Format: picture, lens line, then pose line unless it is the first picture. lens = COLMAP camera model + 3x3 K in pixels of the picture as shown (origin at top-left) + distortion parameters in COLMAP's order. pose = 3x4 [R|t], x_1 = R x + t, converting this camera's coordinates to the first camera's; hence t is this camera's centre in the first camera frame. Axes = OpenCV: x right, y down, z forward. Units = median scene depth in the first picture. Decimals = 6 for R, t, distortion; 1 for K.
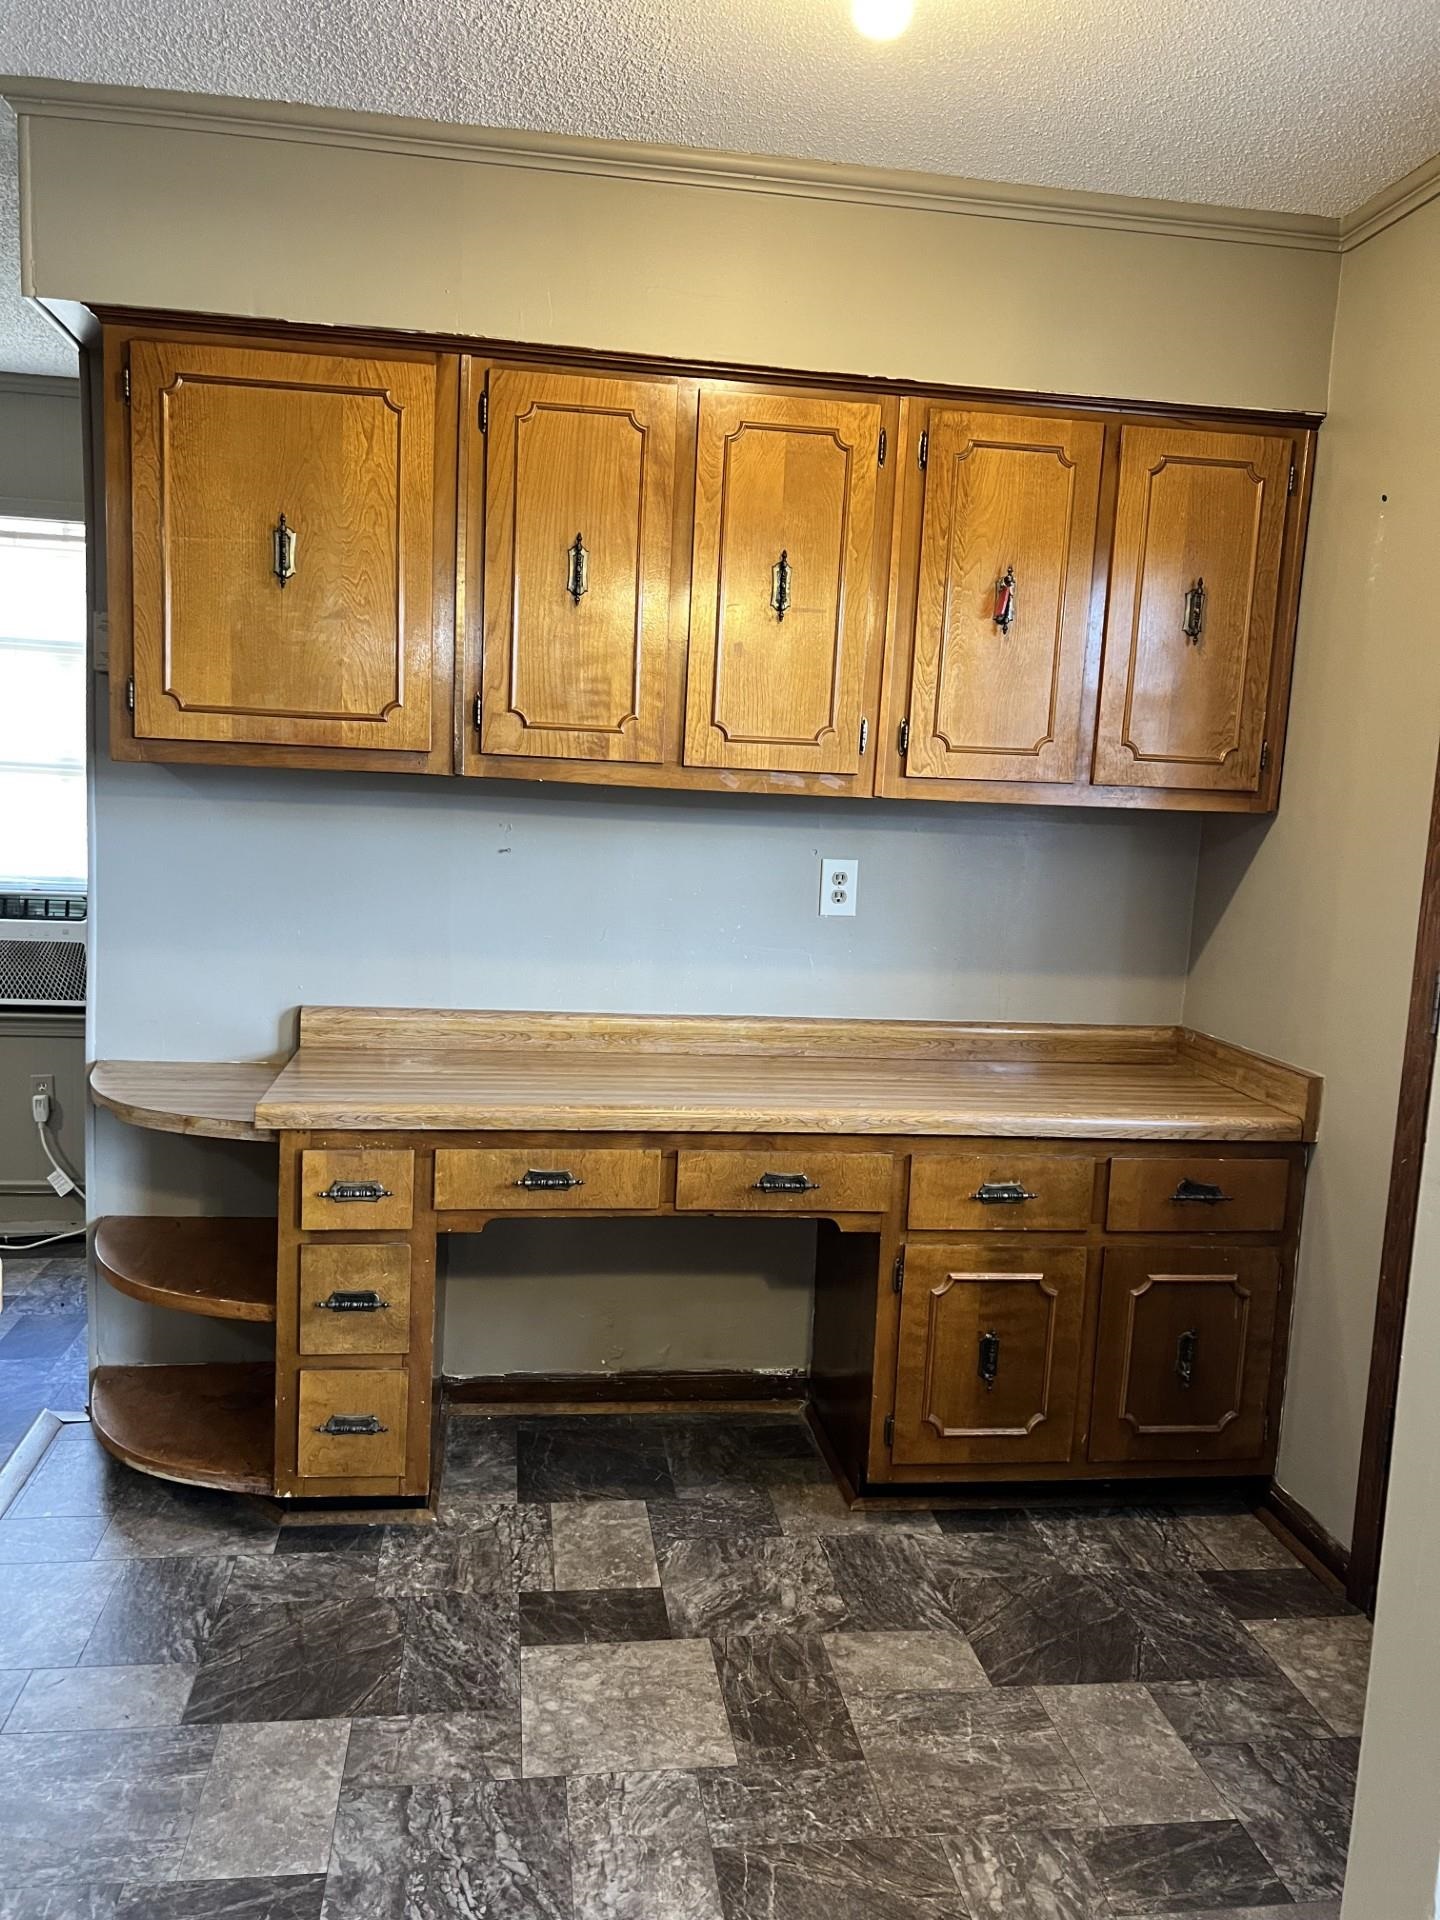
lens RADIAL K [[1430.0, 0, 708.3], [0, 1430.0, 964.4], [0, 0, 1]] dist [0.063845, -0.063735]
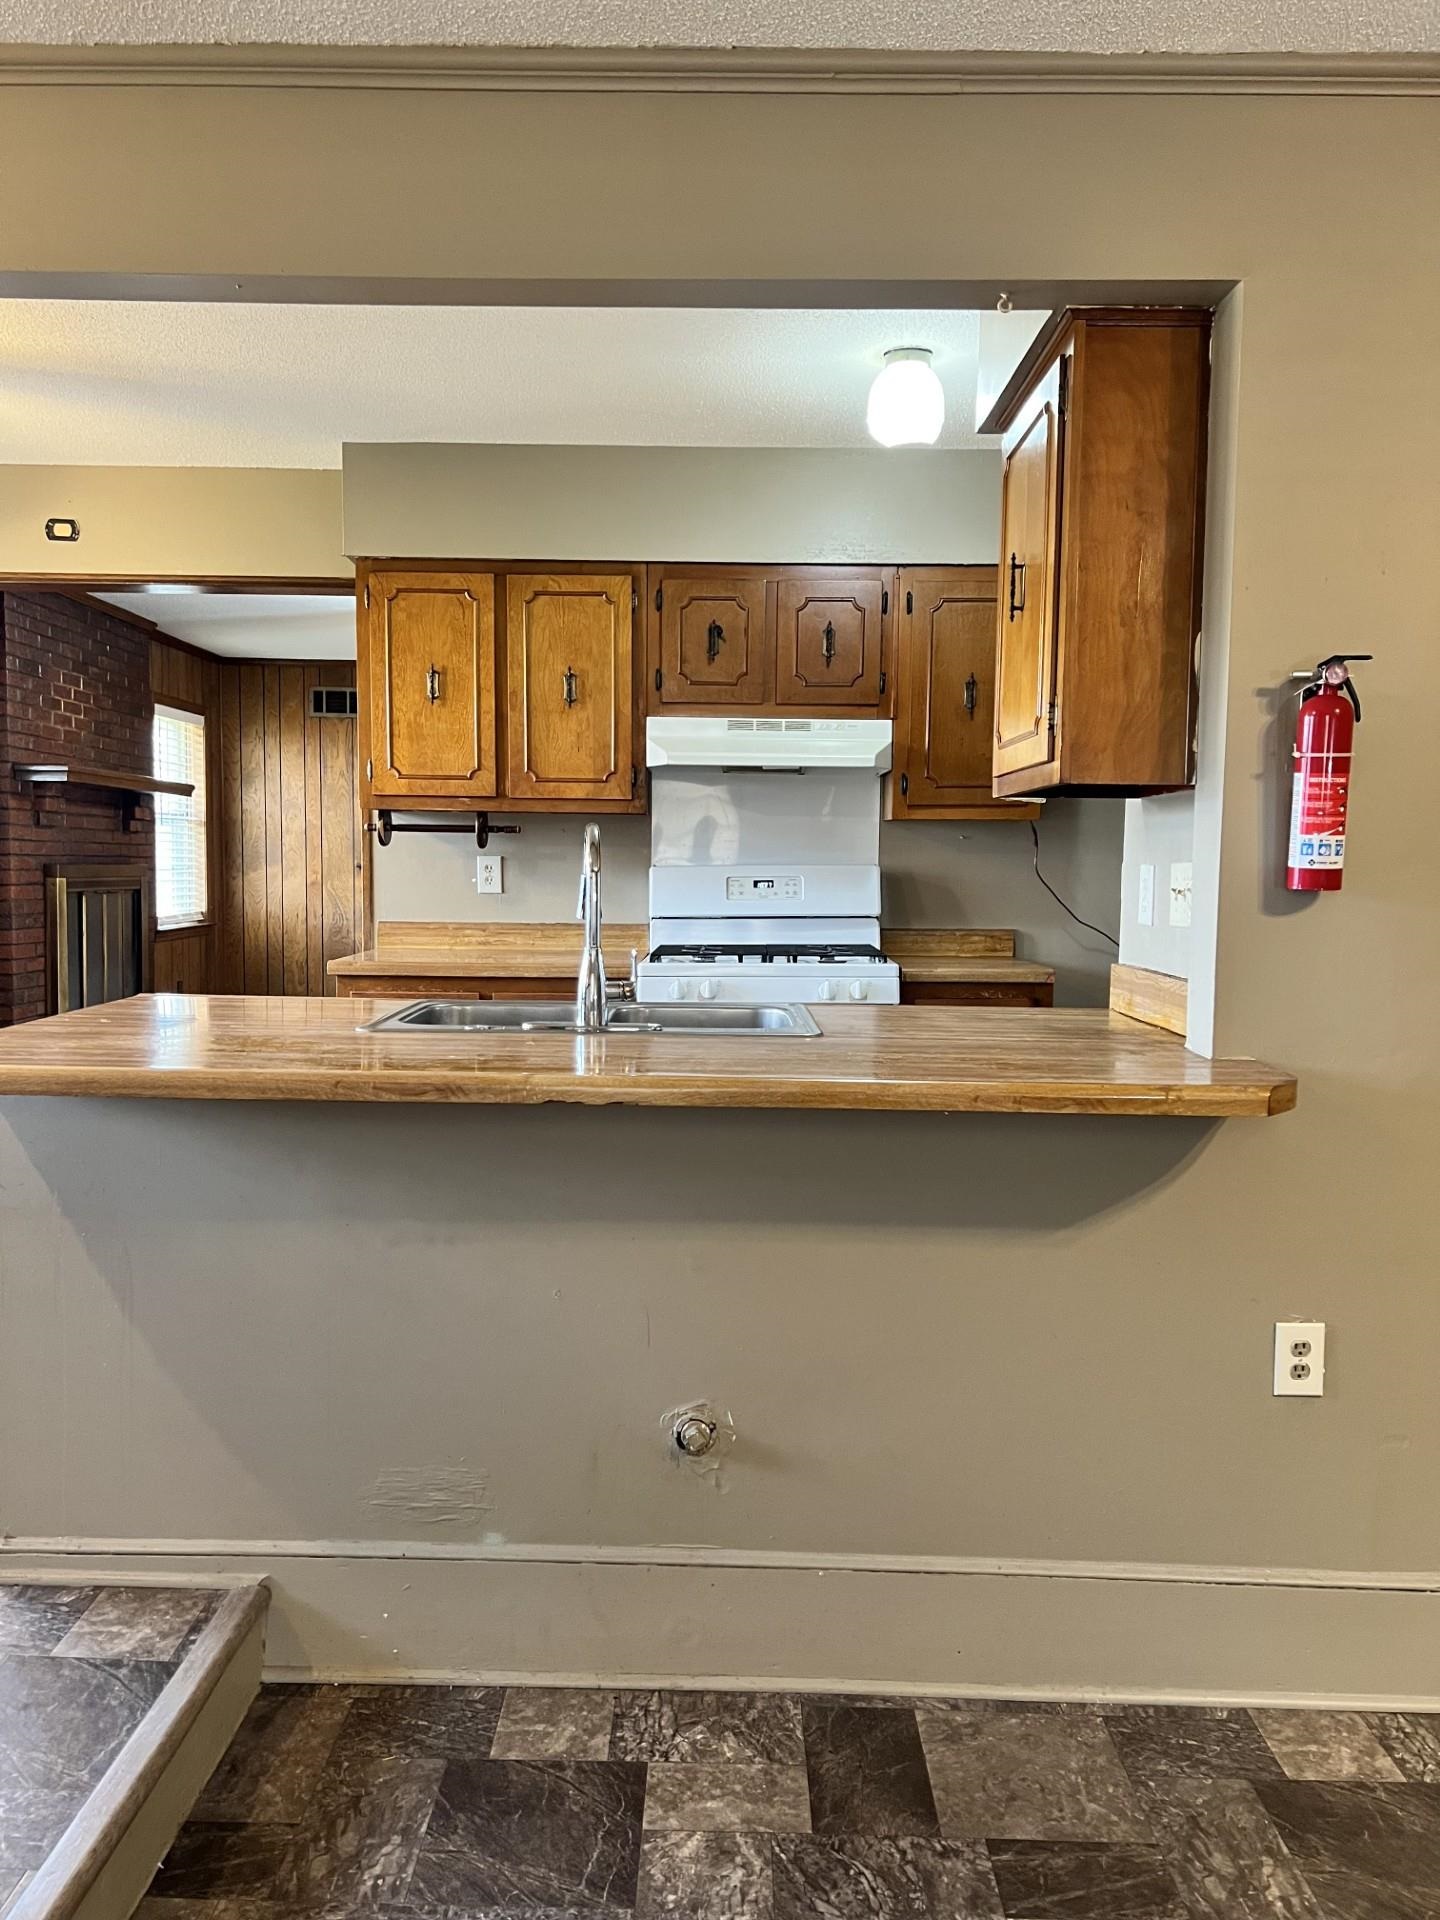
lens RADIAL K [[1430.0, 0, 703.3], [0, 1430.0, 970.5], [0, 0, 1]] dist [0.063845, -0.063735]
pose [[-0.987135, -0.070509, 0.143504, -0.143265], [-0.040174, 0.978099, 0.204224, -0.237673], [-0.154761, 0.195832, -0.968349, 1.835724]]
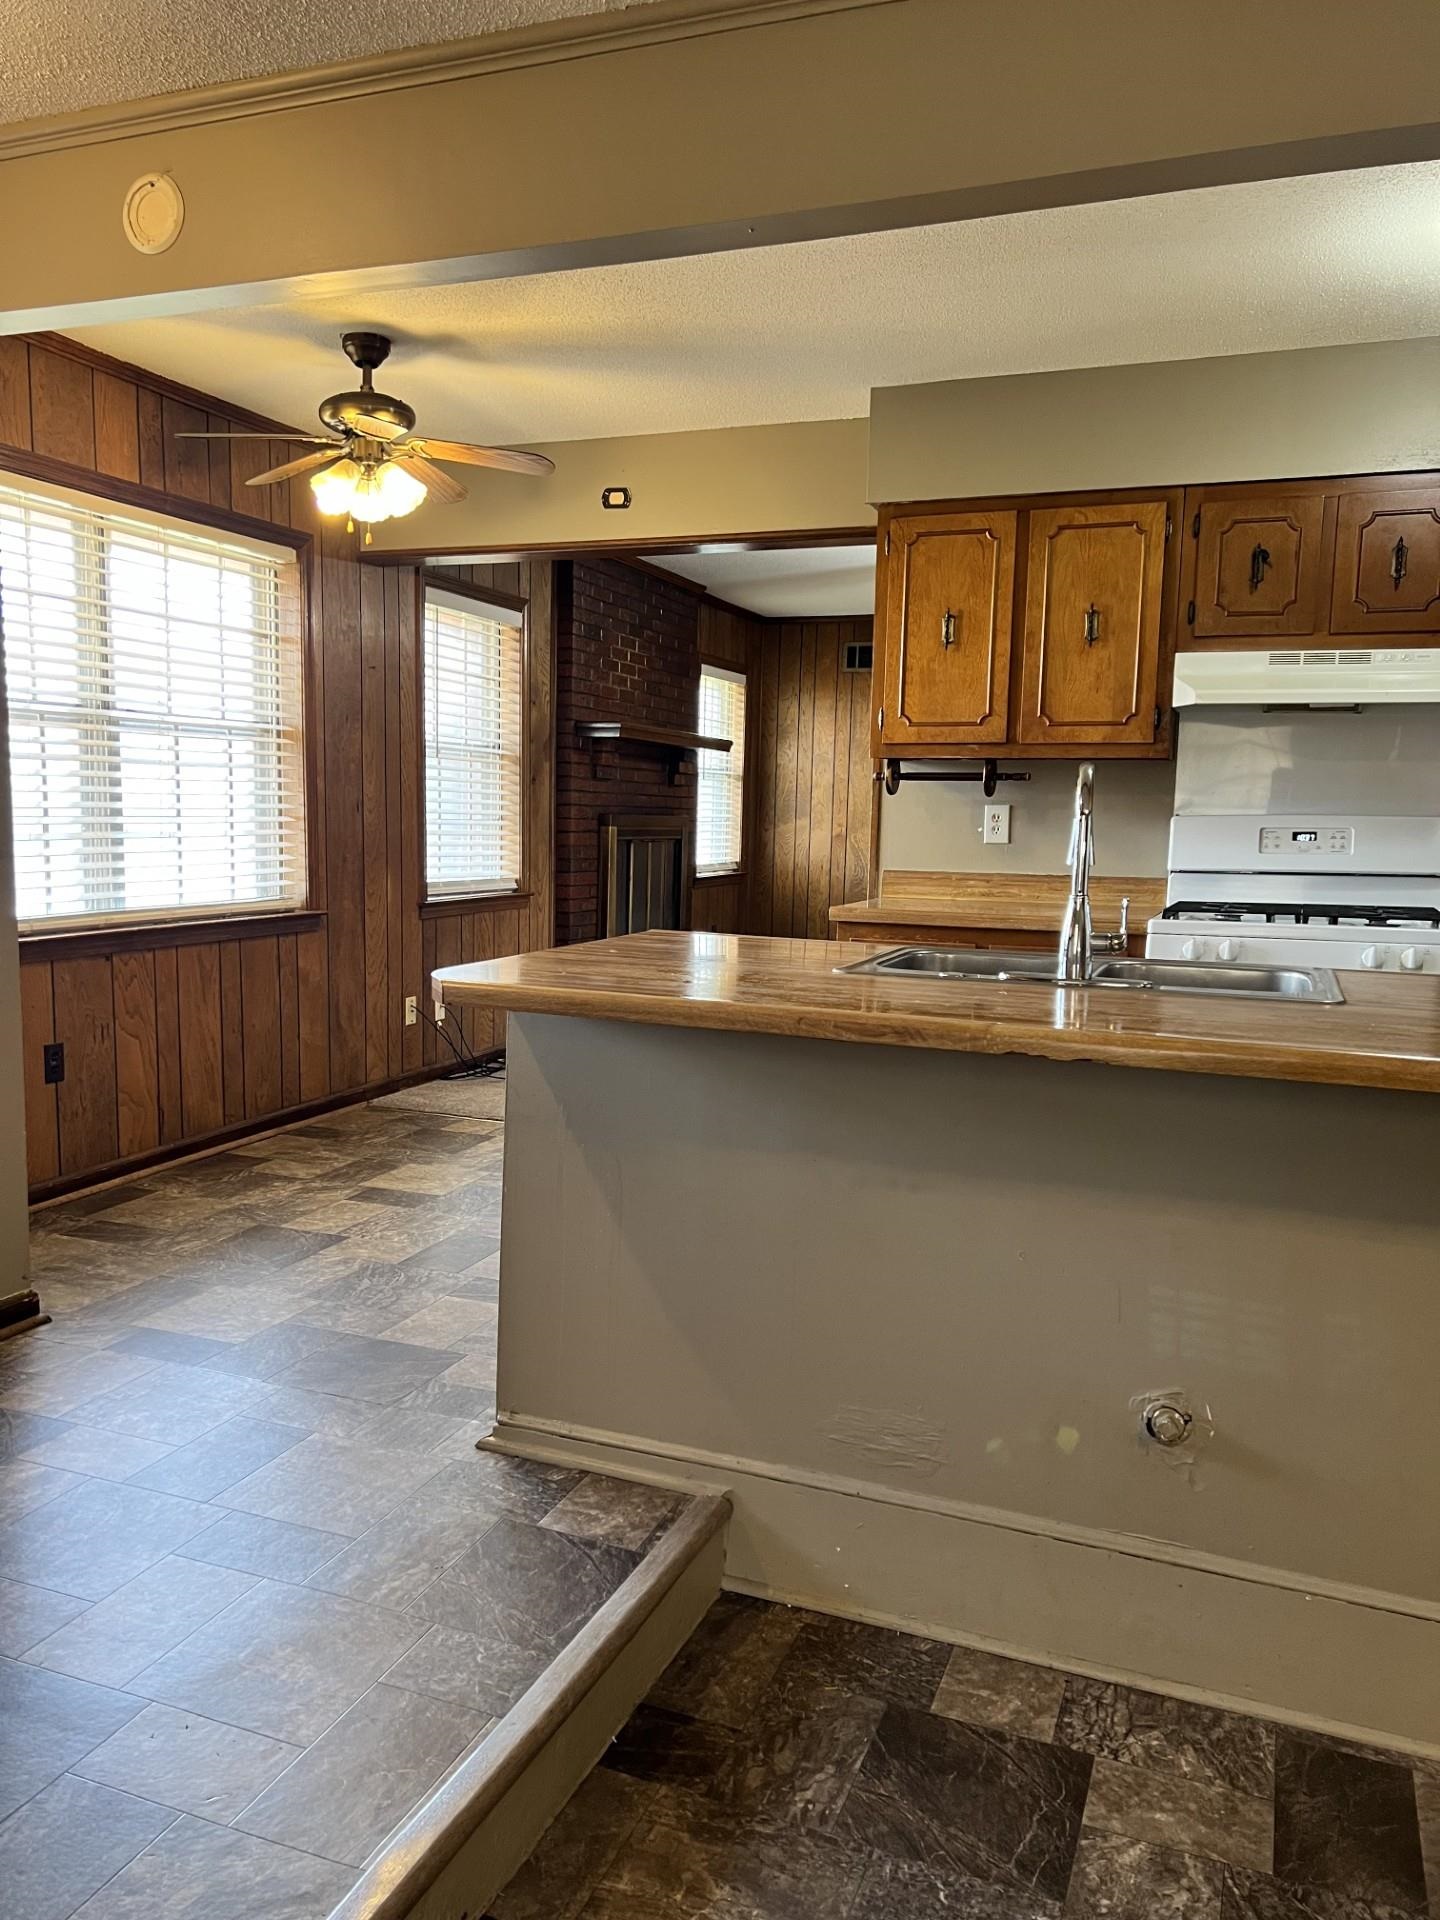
lens RADIAL K [[1430.0, 0, 717.2], [0, 1430.0, 973.8], [0, 0, 1]] dist [0.063845, -0.063735]
pose [[-0.870778, -0.120926, 0.476574, -0.180752], [-0.002377, 0.970307, 0.241863, -0.218304], [-0.491671, 0.209476, -0.845209, 1.788069]]
